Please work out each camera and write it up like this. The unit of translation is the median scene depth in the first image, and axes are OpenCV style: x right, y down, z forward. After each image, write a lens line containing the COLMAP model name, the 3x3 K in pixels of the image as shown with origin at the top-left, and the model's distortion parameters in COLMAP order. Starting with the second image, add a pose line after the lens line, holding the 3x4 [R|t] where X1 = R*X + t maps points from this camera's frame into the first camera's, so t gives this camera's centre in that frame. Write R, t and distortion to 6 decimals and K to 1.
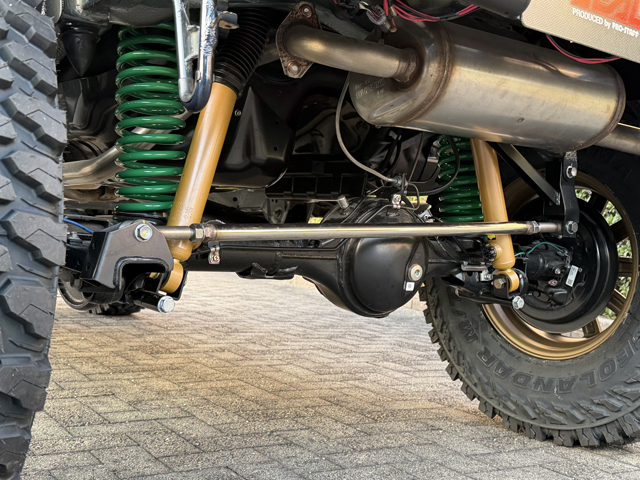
lens RADIAL K [[812.7, 0, 317.5], [0, 812.7, 240.2], [0, 0, 1]] dist [0.061999, 0.000000]
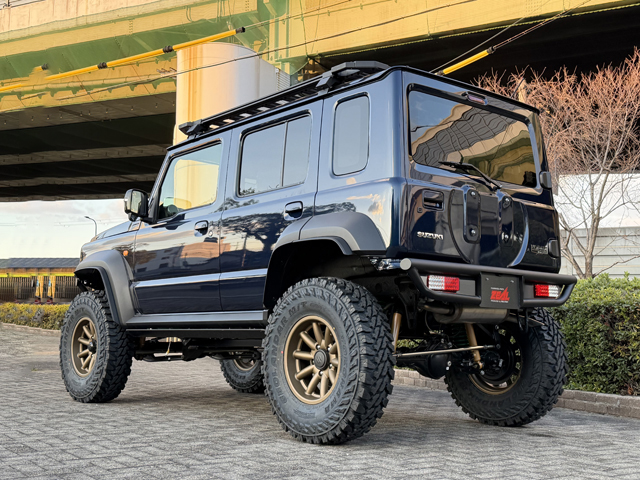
lens RADIAL K [[812.7, 0, 320.9], [0, 812.7, 240.8], [0, 0, 1]] dist [0.061999, 0.000000]
pose [[0.997257, -0.033808, 0.065843, -0.517865], [0.040837, 0.993256, -0.108515, -0.101942], [-0.061730, 0.110906, 0.991912, -1.955504]]
